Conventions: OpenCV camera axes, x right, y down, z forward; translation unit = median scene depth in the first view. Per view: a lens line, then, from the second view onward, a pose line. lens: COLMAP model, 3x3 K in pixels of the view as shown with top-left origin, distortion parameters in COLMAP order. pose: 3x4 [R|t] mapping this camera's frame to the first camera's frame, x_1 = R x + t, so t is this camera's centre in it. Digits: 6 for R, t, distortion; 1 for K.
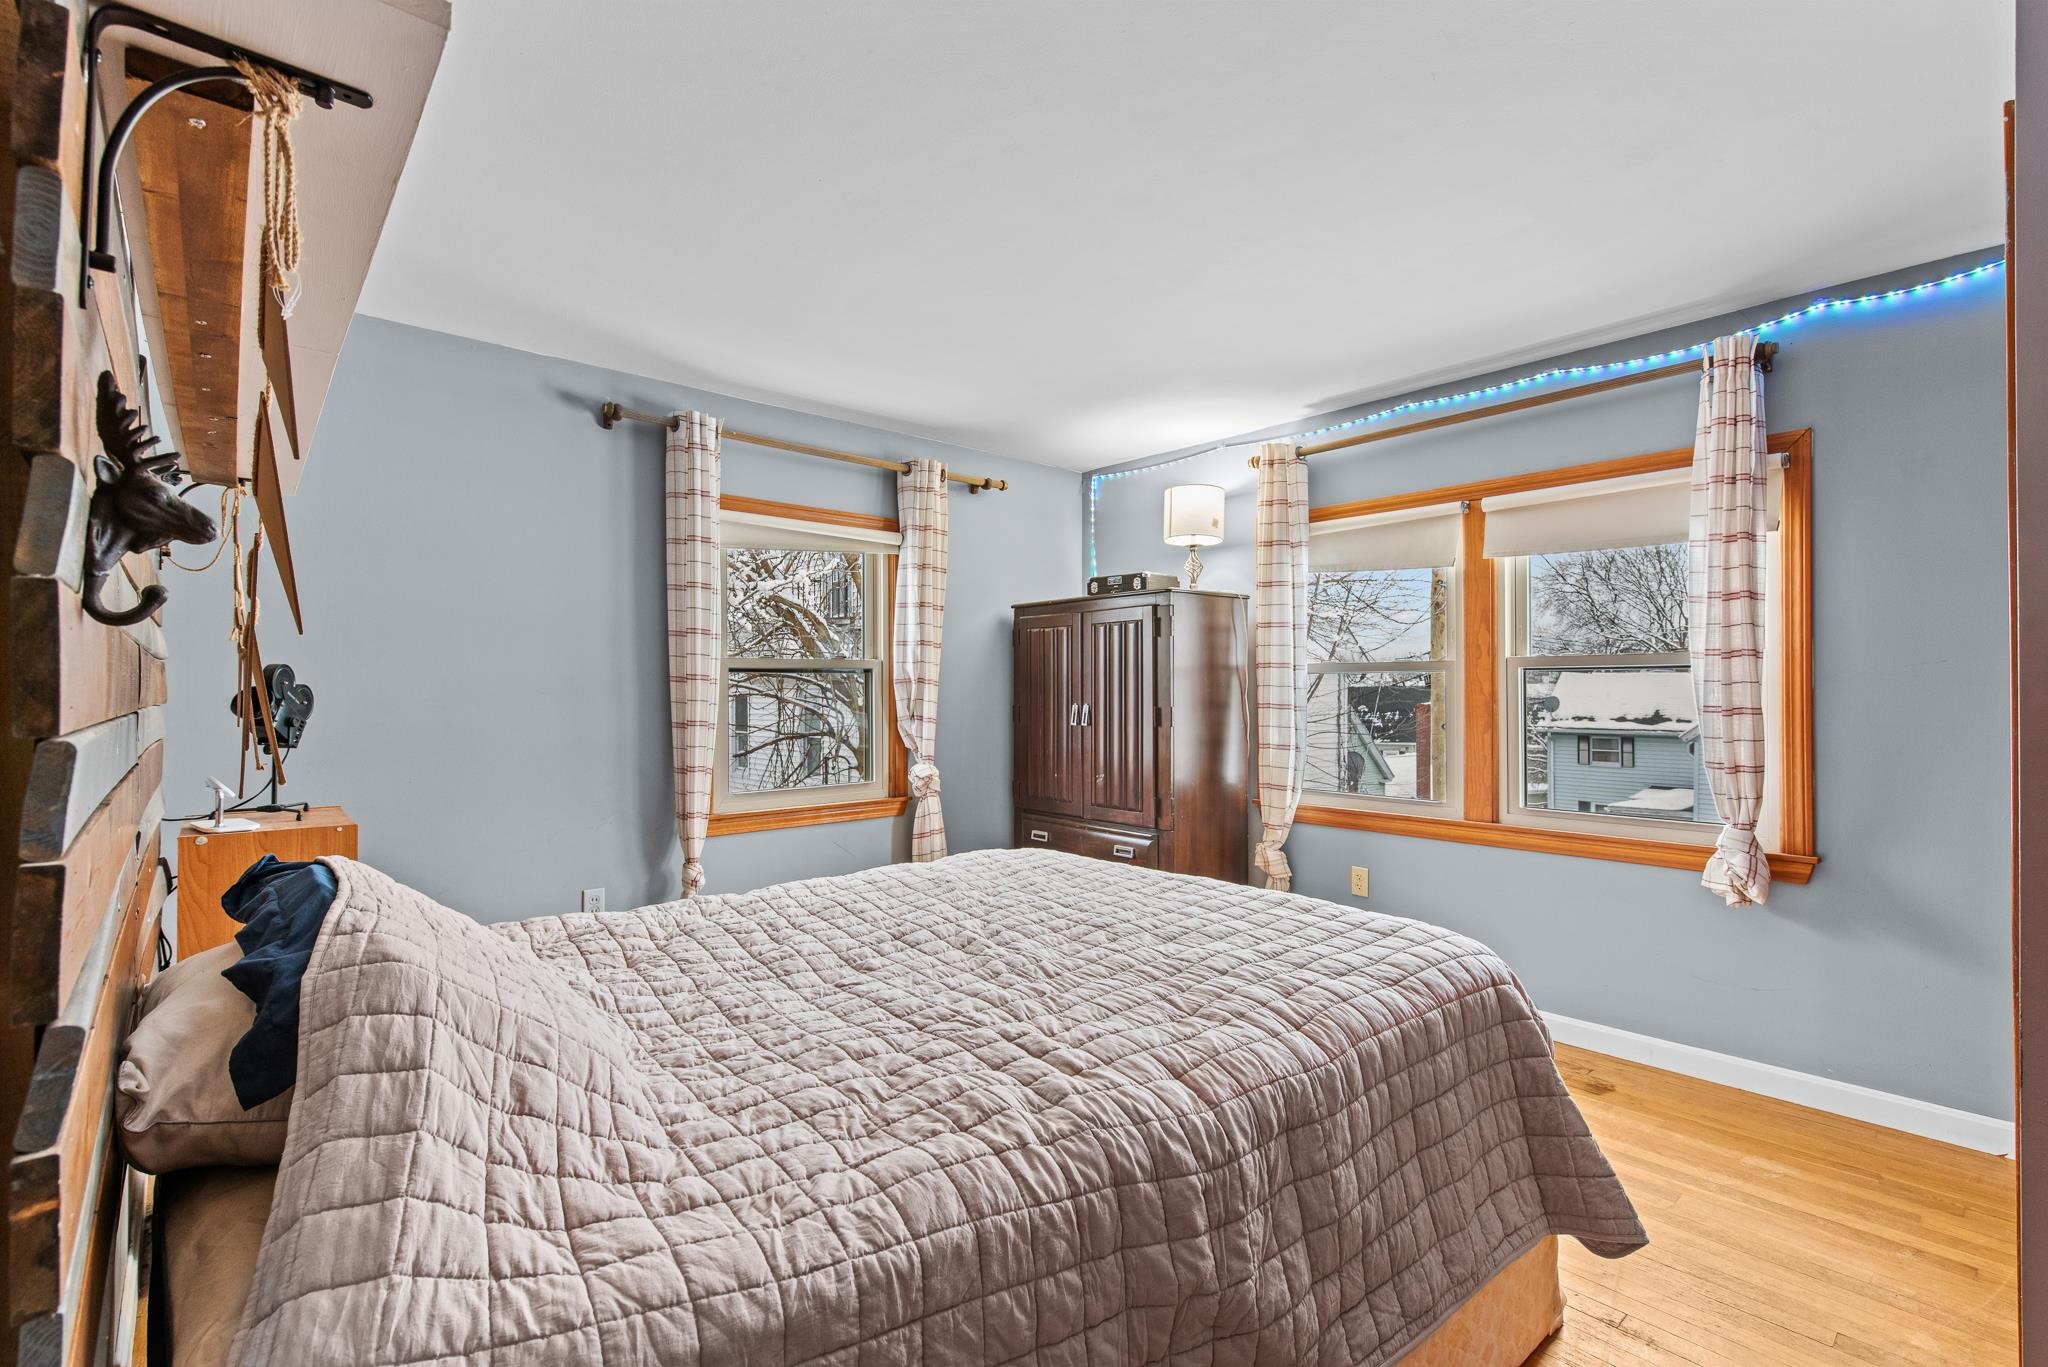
lens RADIAL K [[919.9, 0, 1024.0], [0, 919.9, 683.5], [0, 0, 1]] dist [-0.000442, -0.000027]
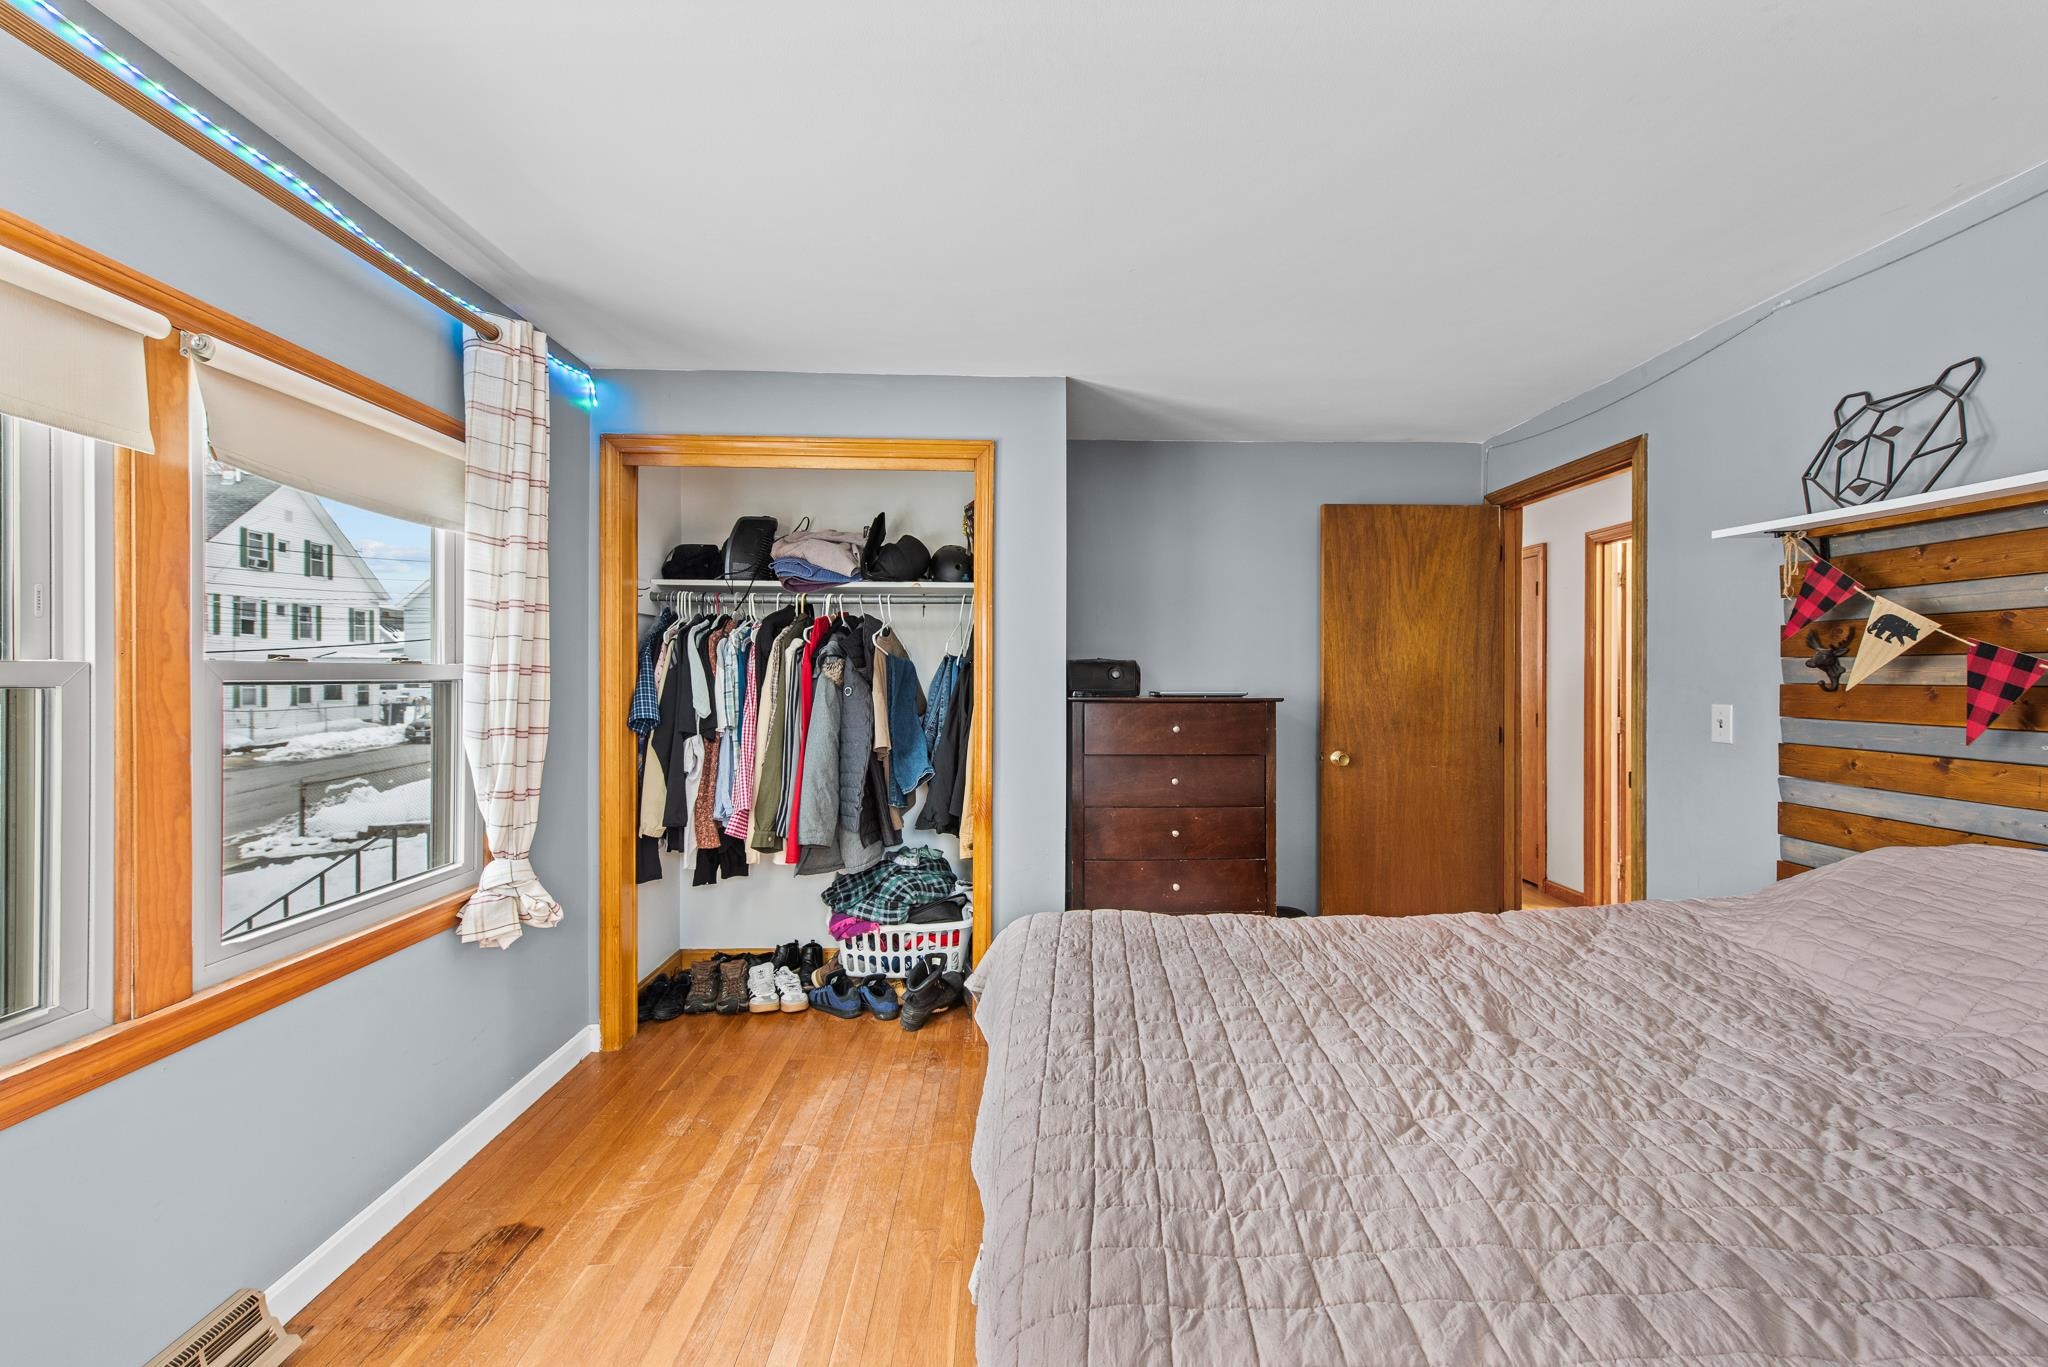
lens RADIAL K [[800.3, 0, 1032.0], [0, 800.3, 685.9], [0, 0, 1]] dist [0.015339, -0.006568]
pose [[-0.759587, -0.007676, 0.650360, -0.109952], [-0.001994, 0.999953, 0.009474, -0.019784], [-0.650402, 0.005899, -0.759567, 1.025092]]
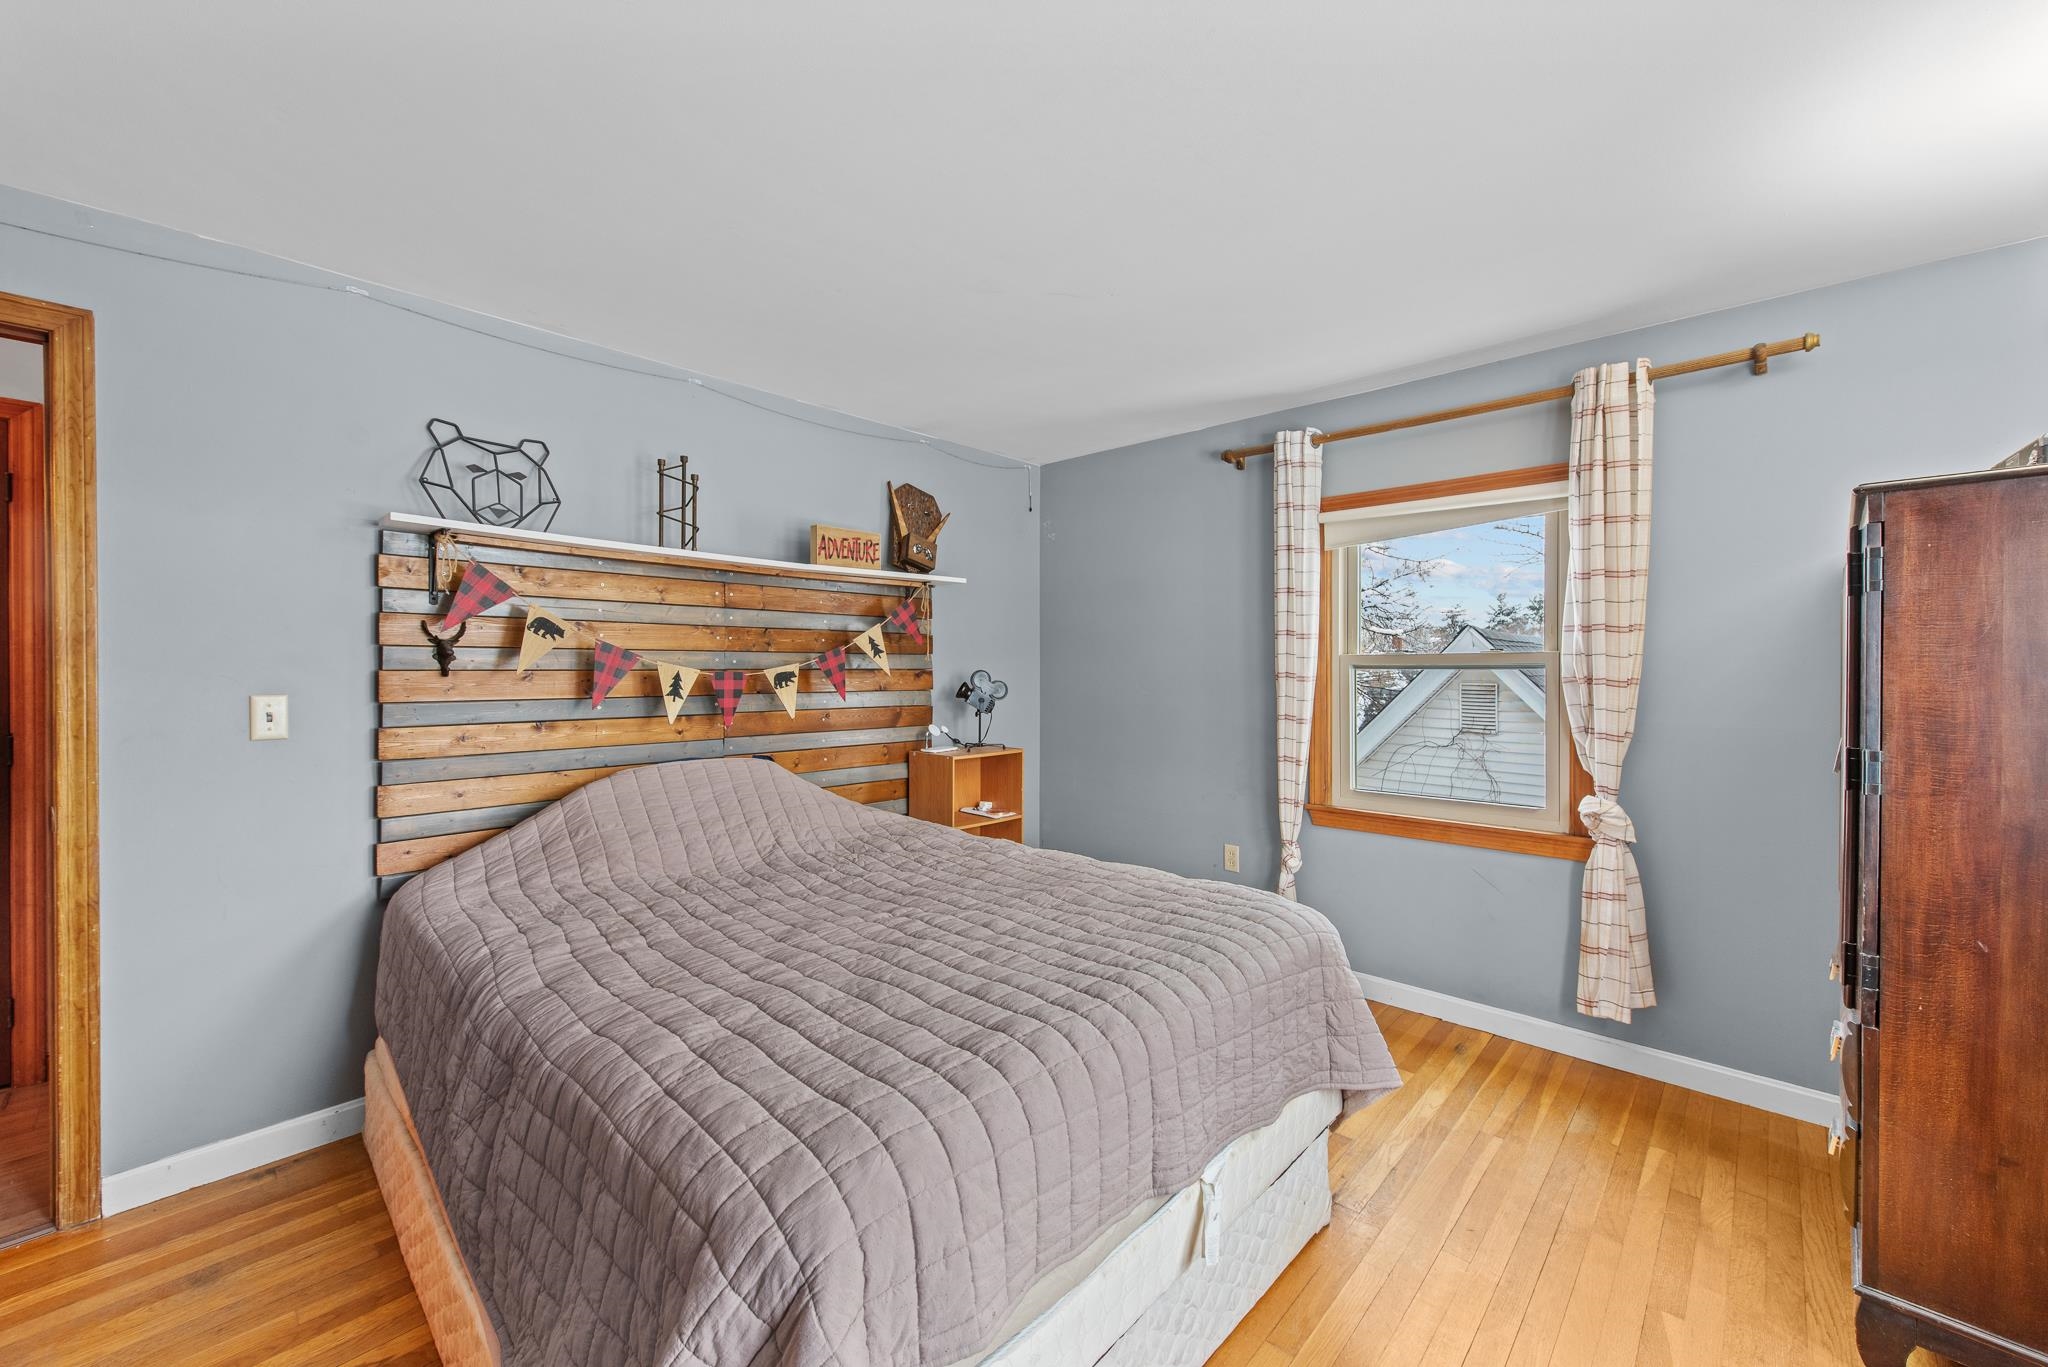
lens RADIAL K [[800.3, 0, 1032.0], [0, 800.3, 685.9], [0, 0, 1]] dist [0.015339, -0.006568]
pose [[0.091593, 0.025307, -0.995475, 0.566353], [0.002886, 0.999666, 0.025680, -0.019551], [0.995792, -0.005225, 0.091489, 0.611427]]
